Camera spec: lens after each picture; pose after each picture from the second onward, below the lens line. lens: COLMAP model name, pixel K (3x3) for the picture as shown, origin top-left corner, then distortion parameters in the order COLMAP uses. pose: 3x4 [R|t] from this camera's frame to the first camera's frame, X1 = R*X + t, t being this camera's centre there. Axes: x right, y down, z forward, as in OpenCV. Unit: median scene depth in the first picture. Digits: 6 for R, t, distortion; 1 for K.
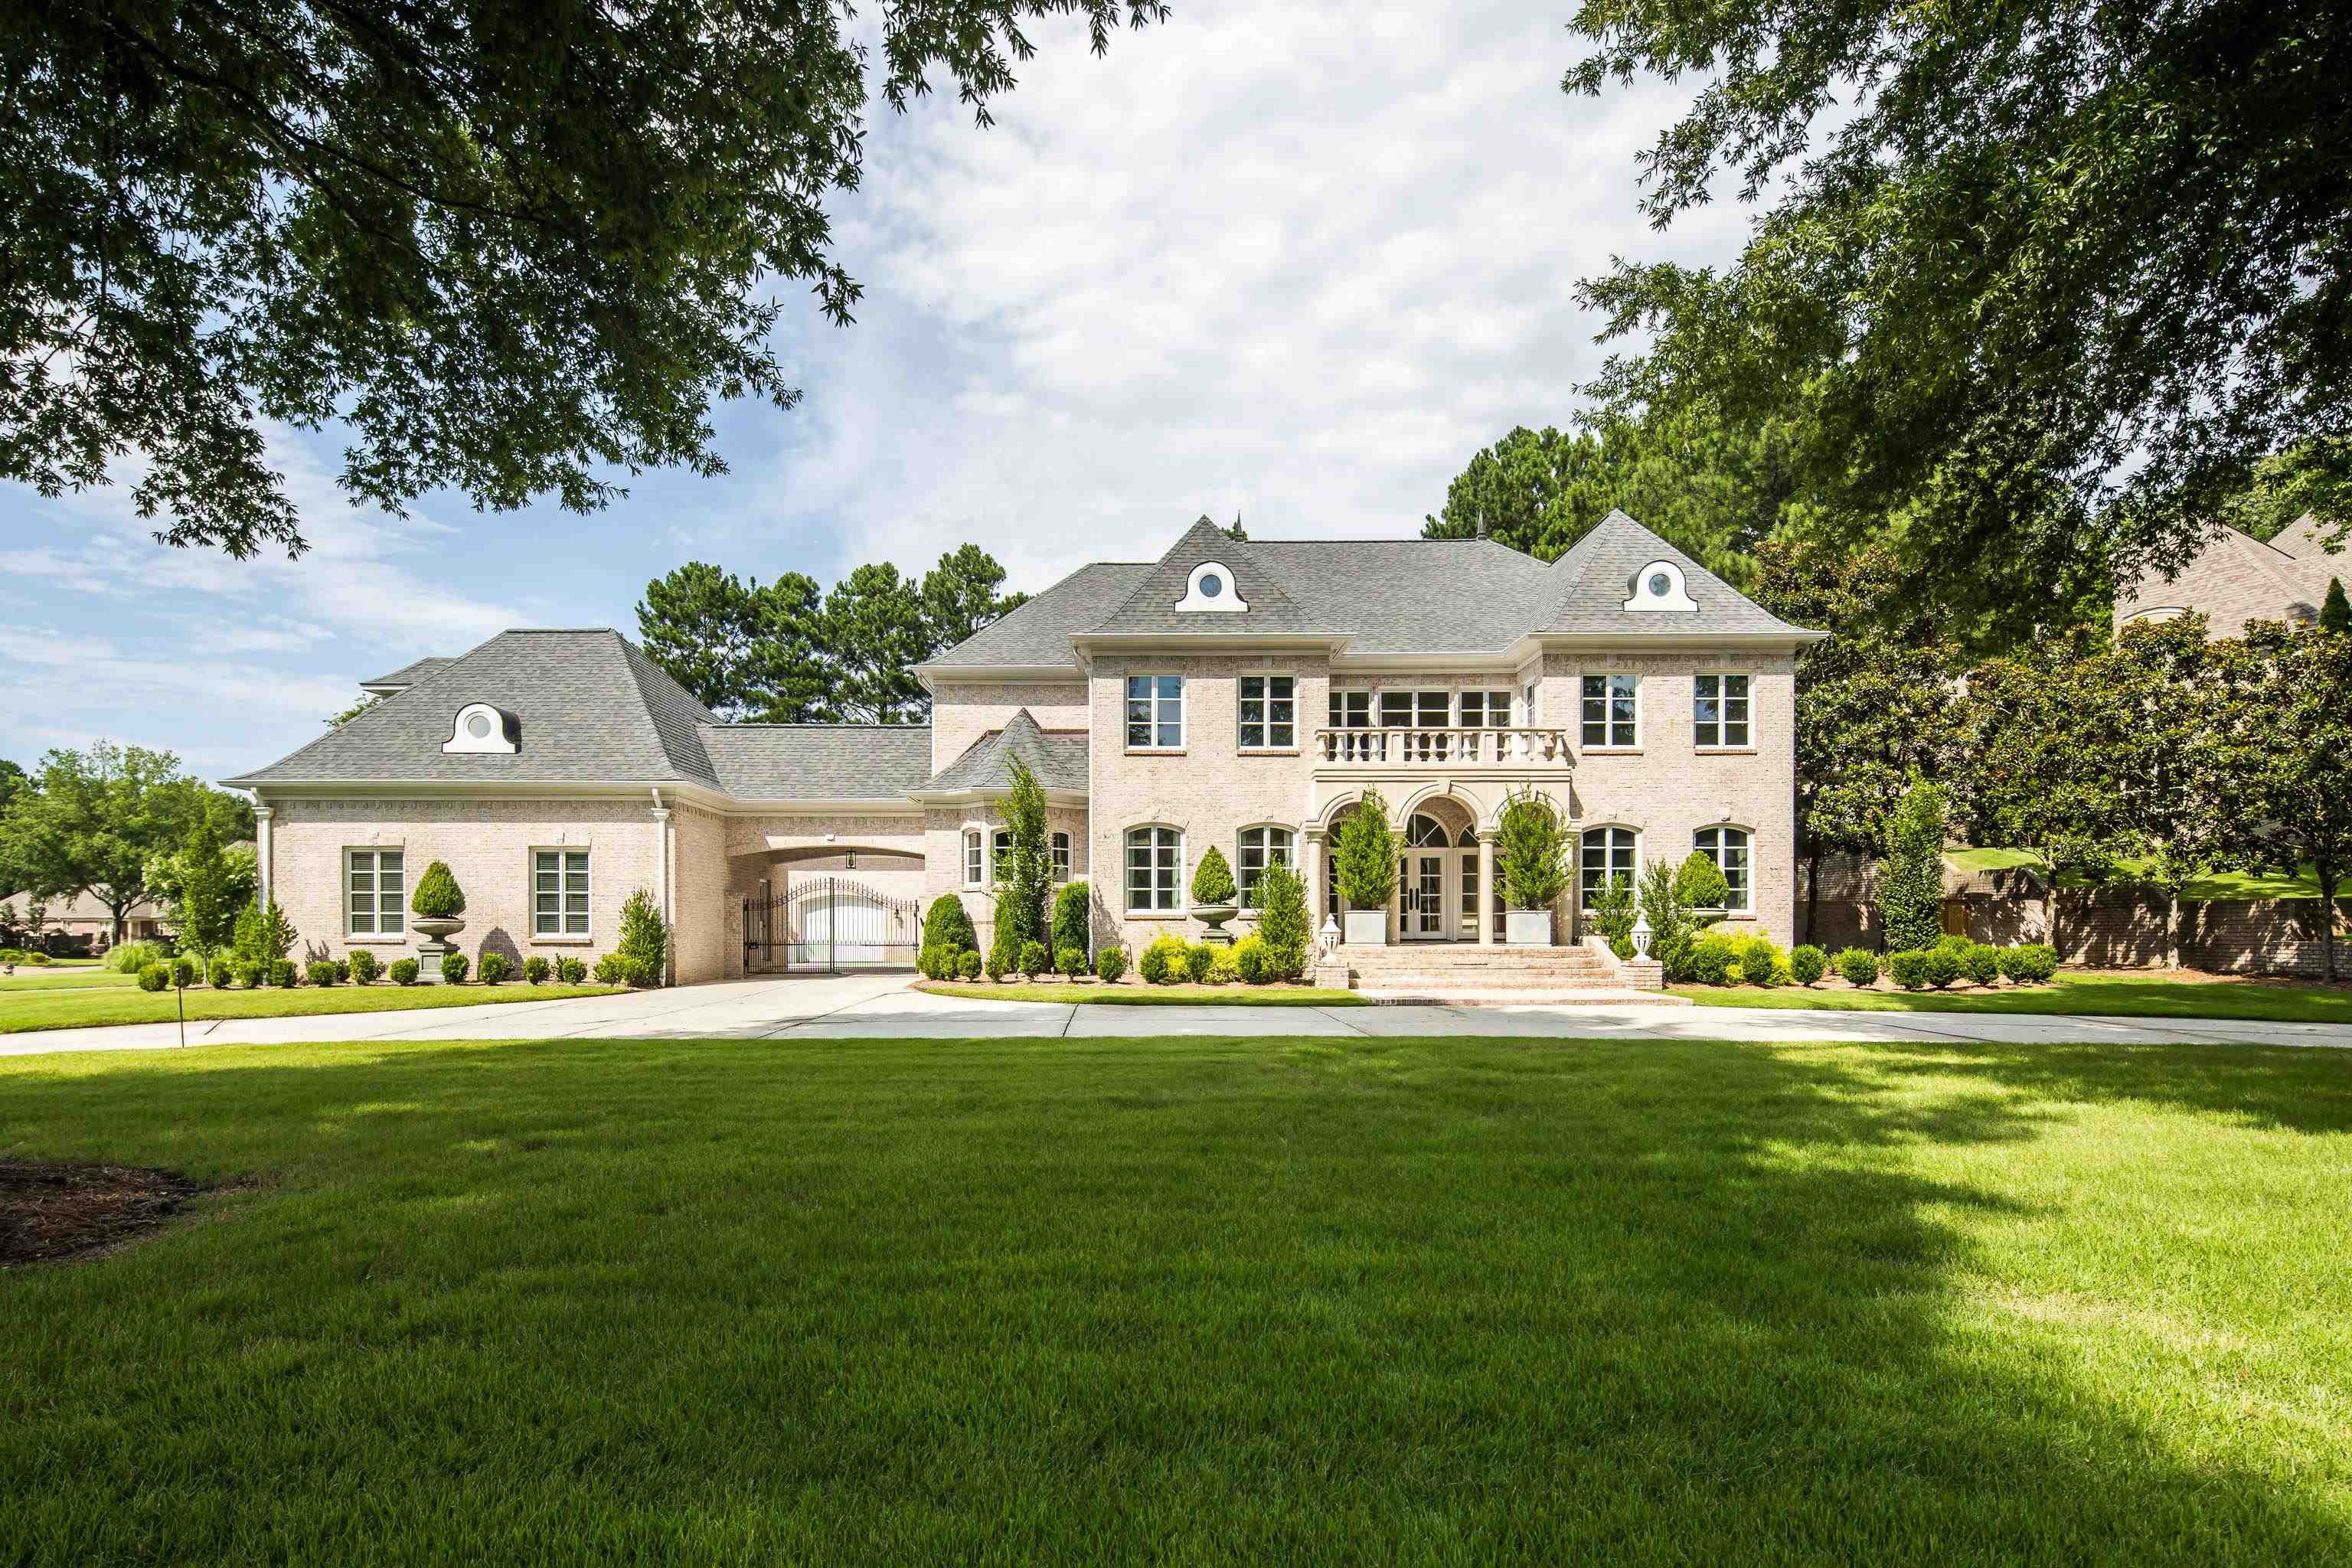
lens RADIAL K [[1091.2, 0, 1135.3], [0, 1091.2, 930.6], [0, 0, 1]] dist [0.003775, -0.000592]
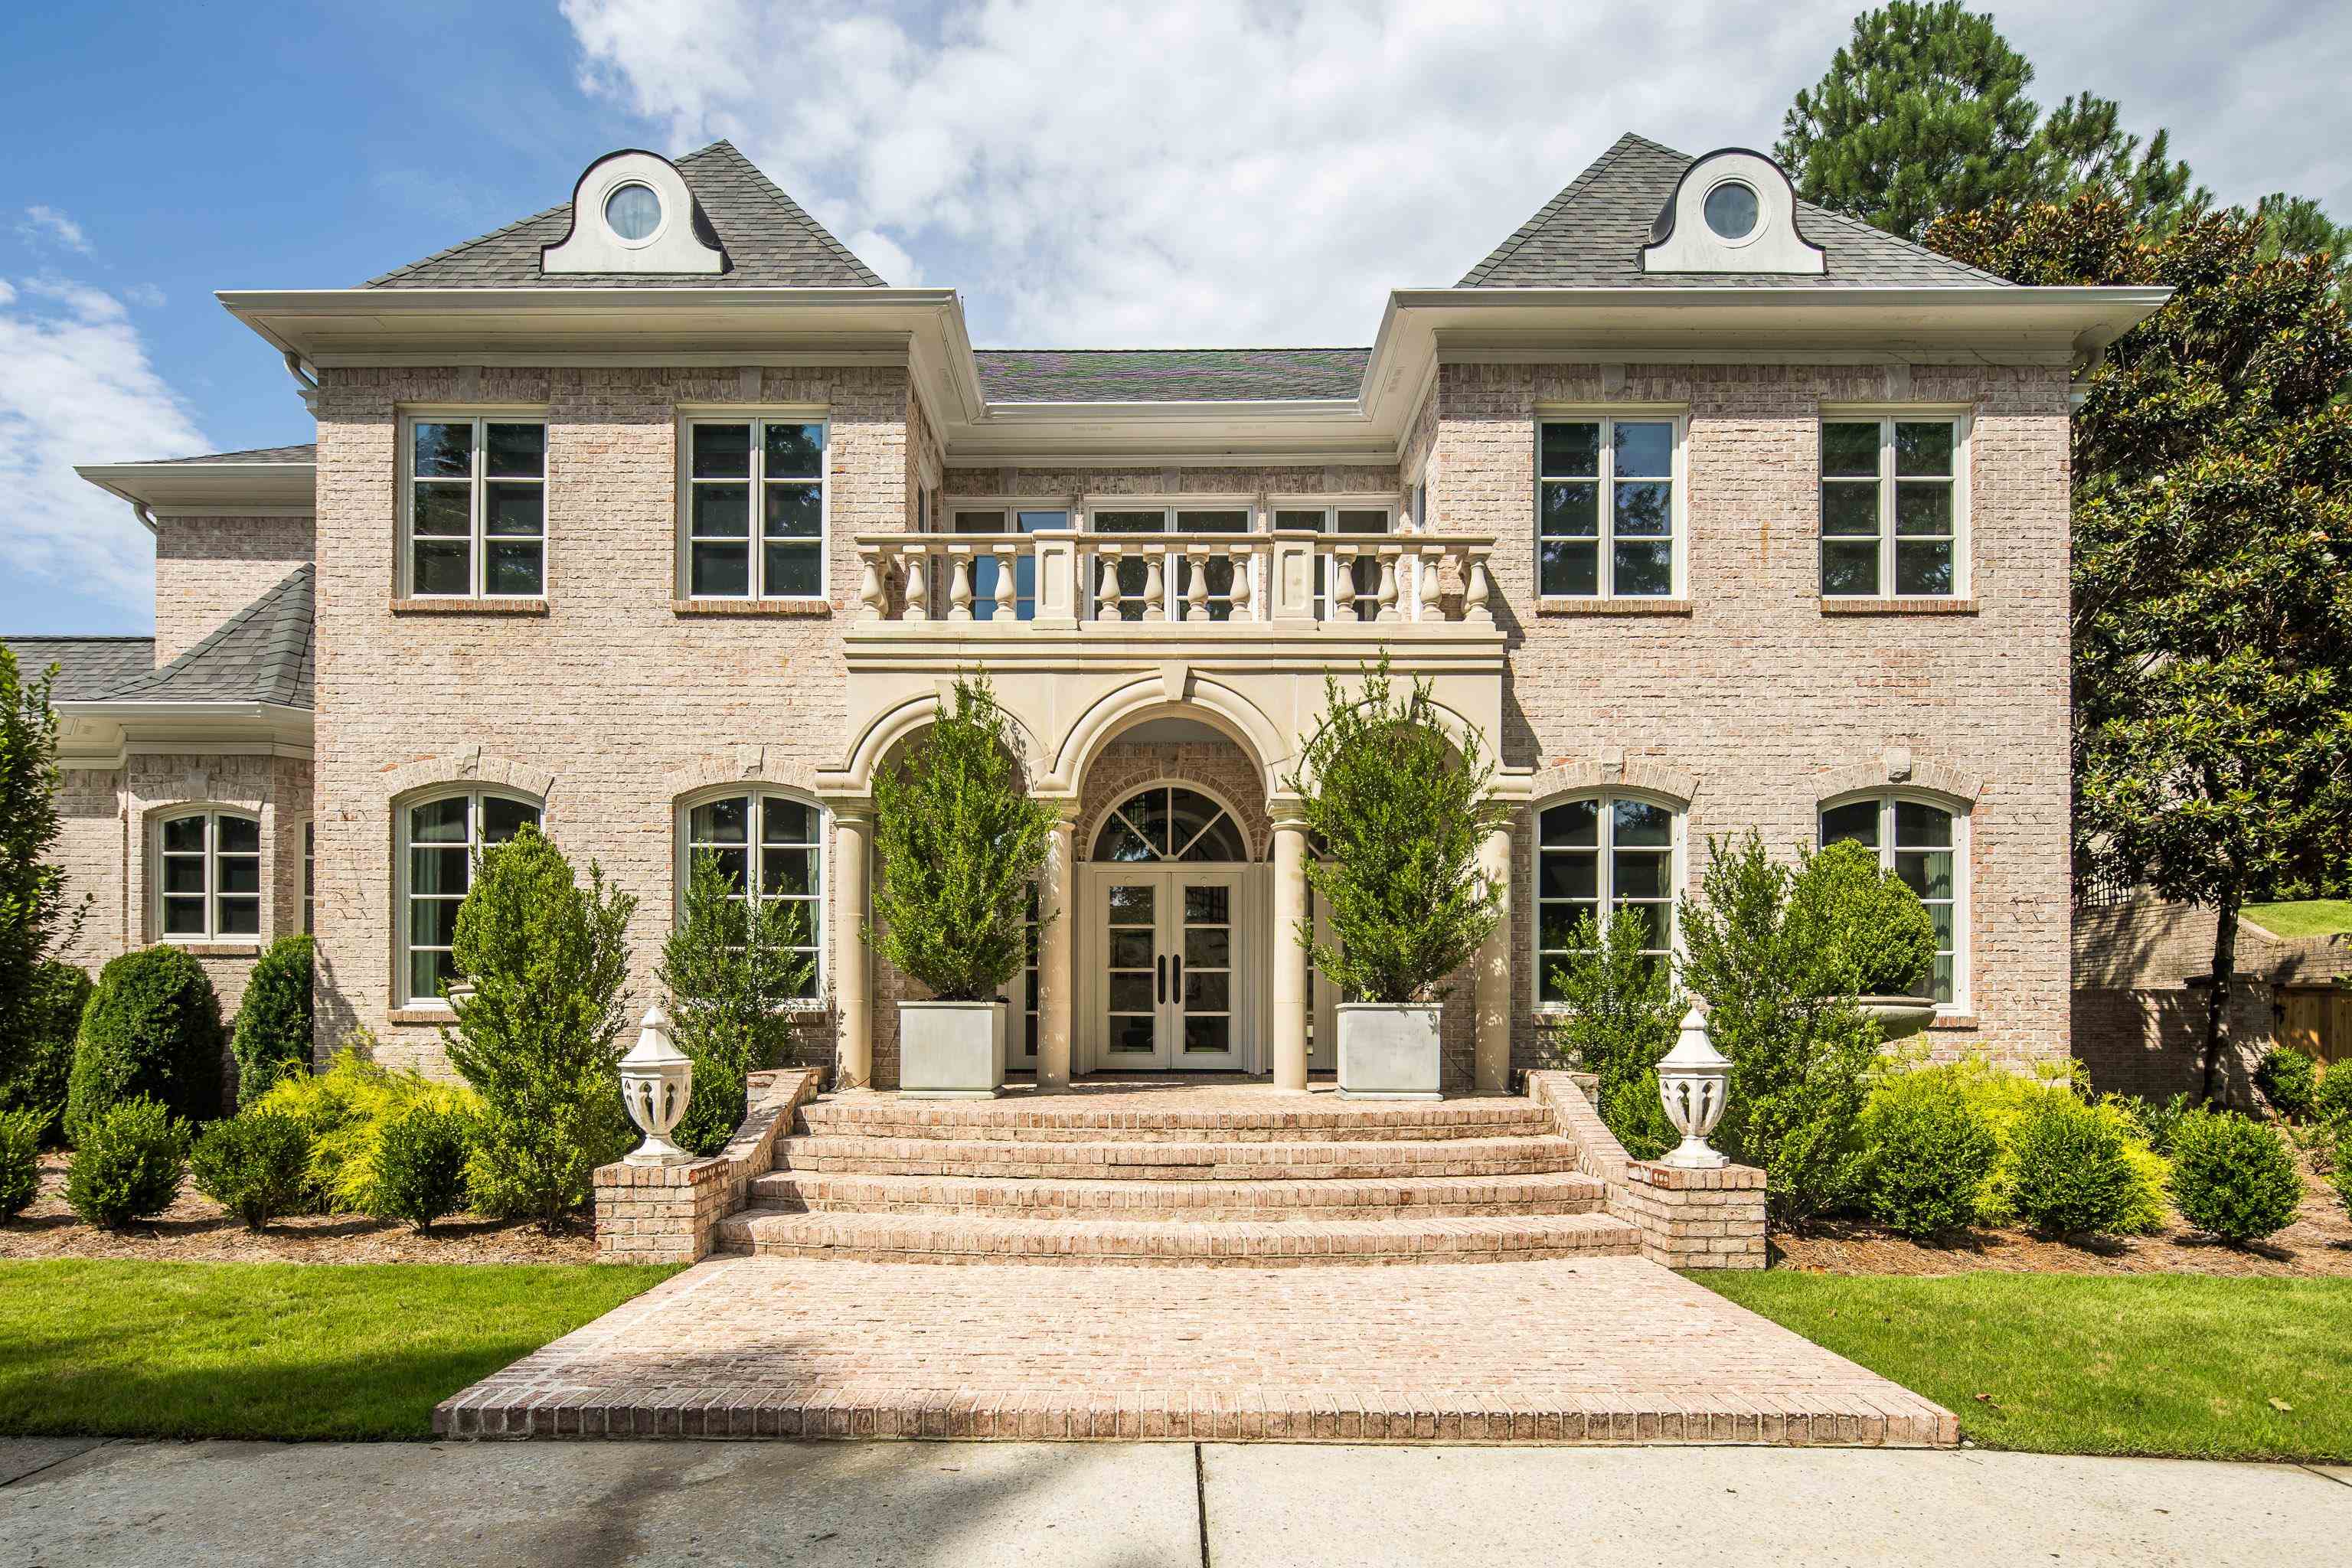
lens RADIAL K [[1091.2, 0, 1154.3], [0, 1091.2, 1022.4], [0, 0, 1]] dist [0.003775, -0.000592]
pose [[0.999948, 0.002703, -0.009798, 0.272982], [-0.002780, 0.999966, -0.007815, -0.008076], [0.009777, 0.007841, 0.999921, 0.599459]]
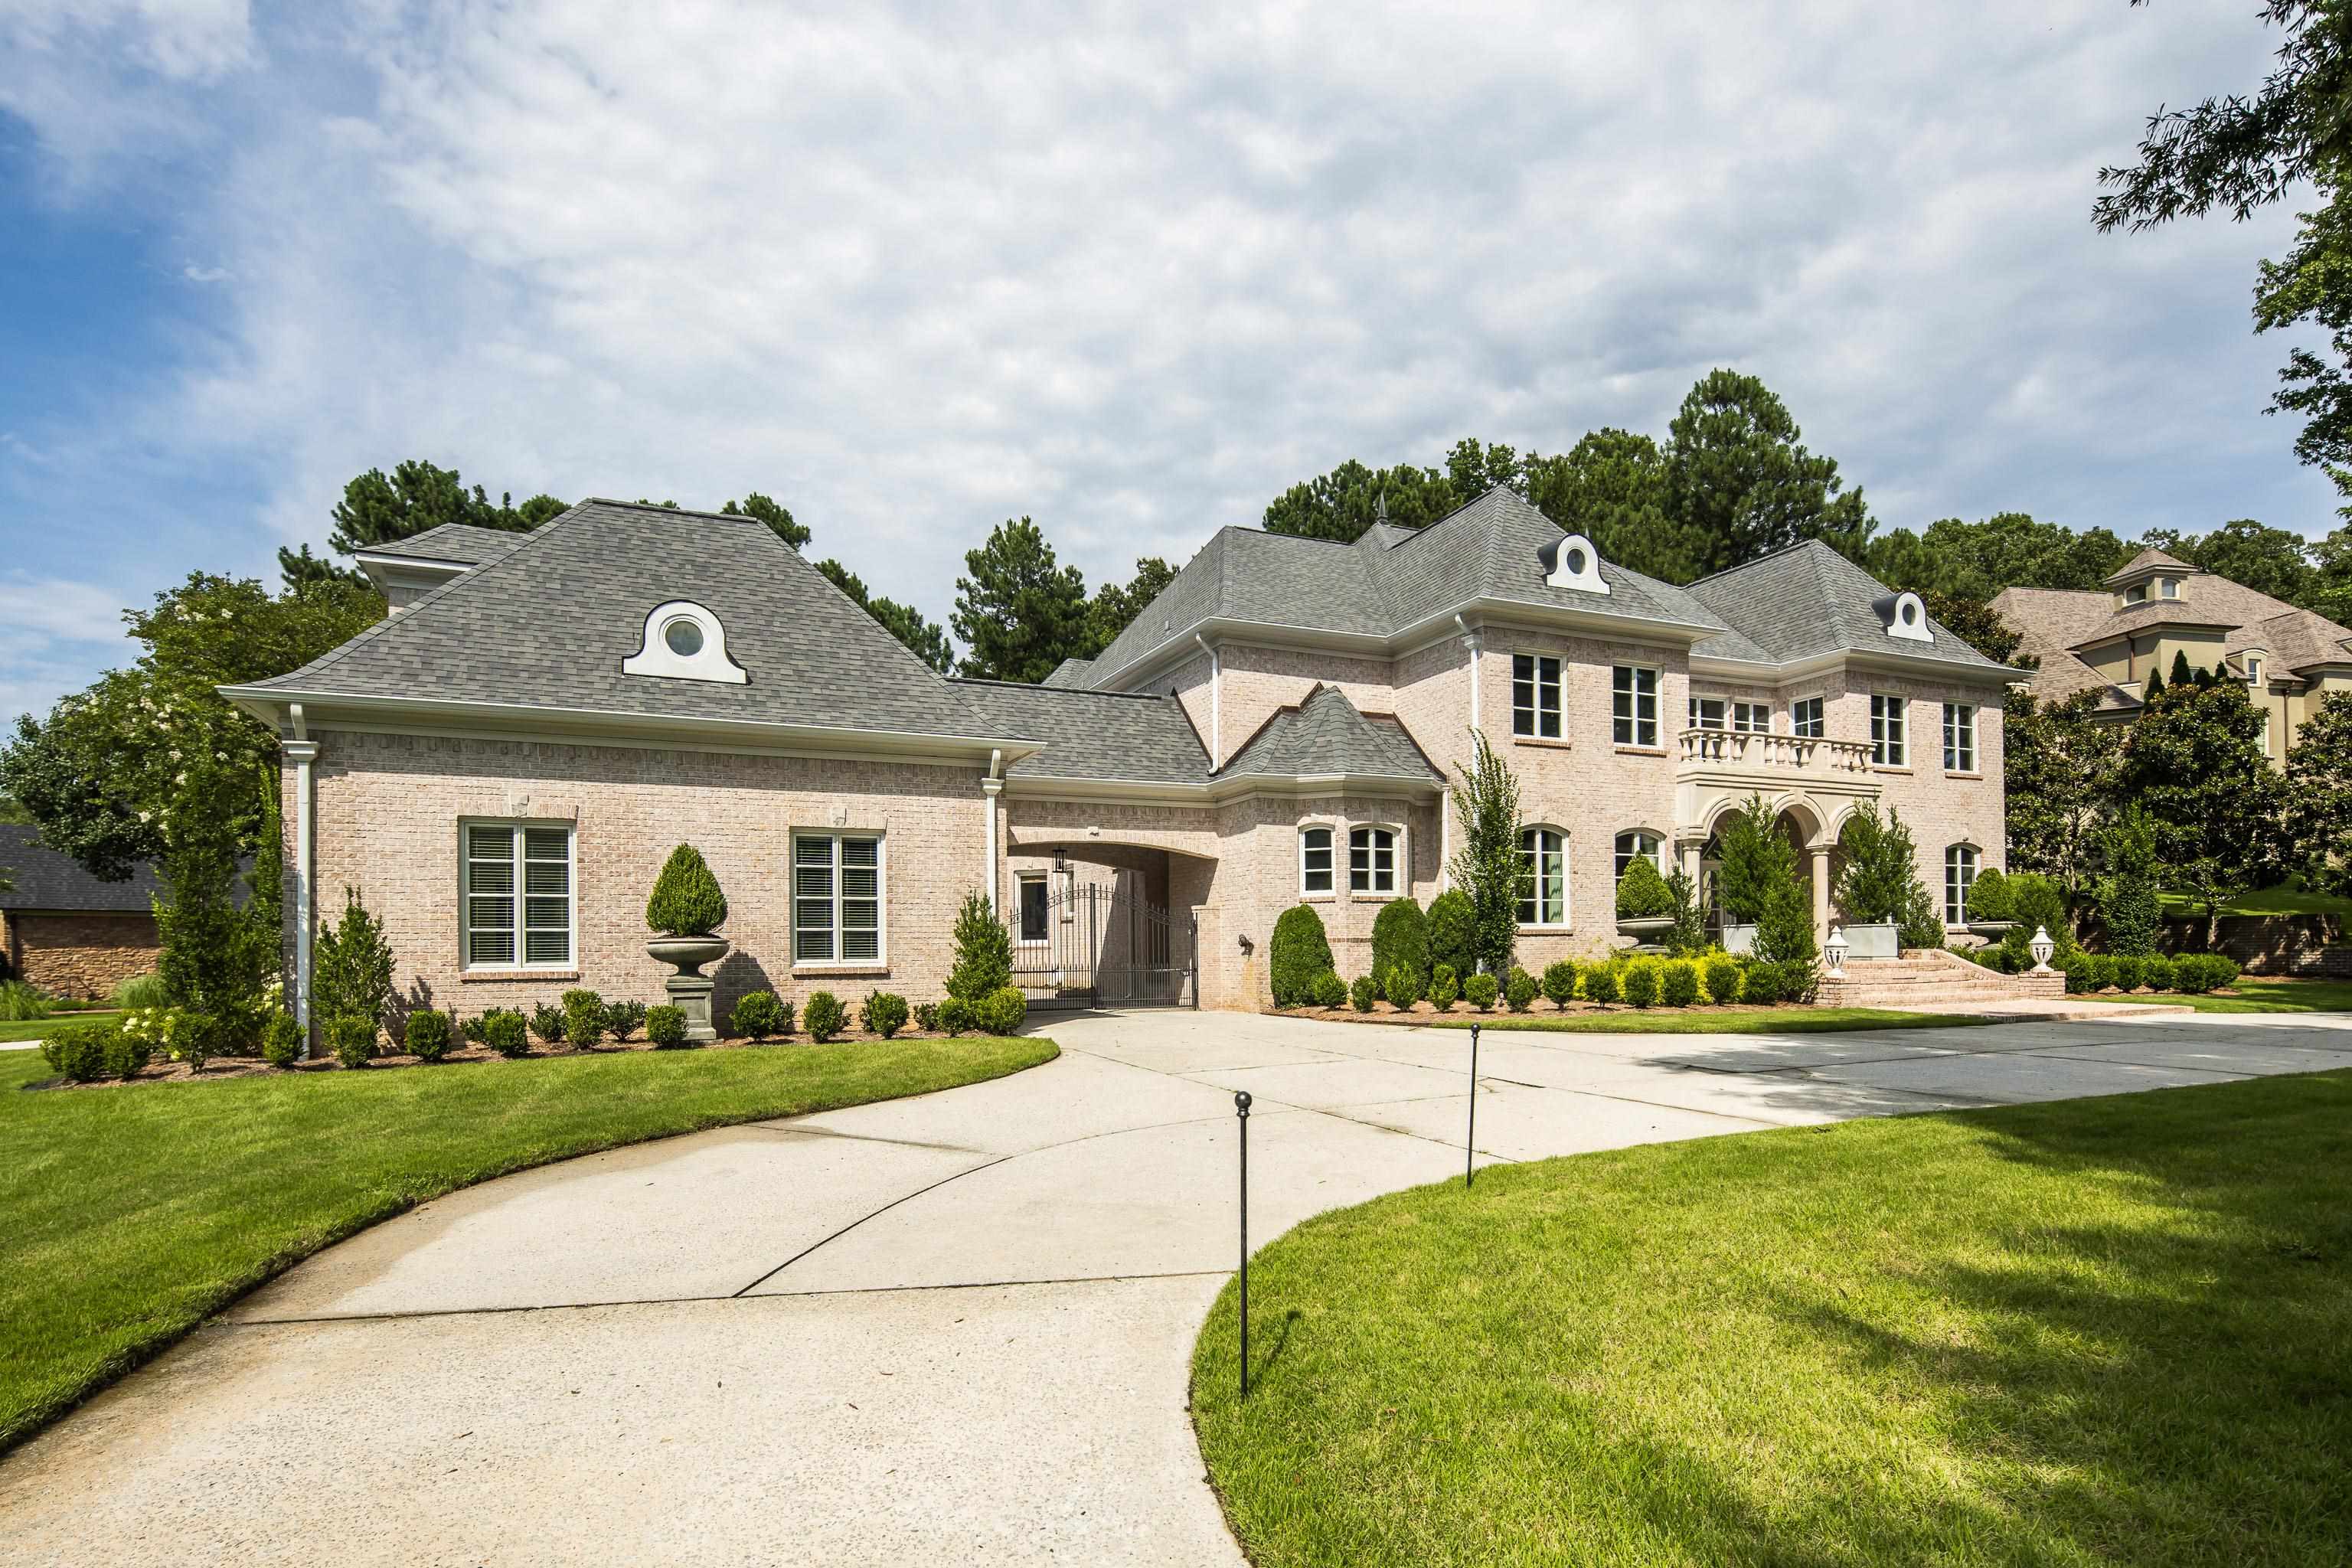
lens RADIAL K [[1091.2, 0, 1173.8], [0, 1091.2, 927.3], [0, 0, 1]] dist [0.003775, -0.000592]
pose [[0.924511, -0.002316, 0.381149, -0.585247], [0.011317, 0.999707, -0.021377, -0.000610], [-0.380988, 0.024077, 0.924266, 0.308638]]
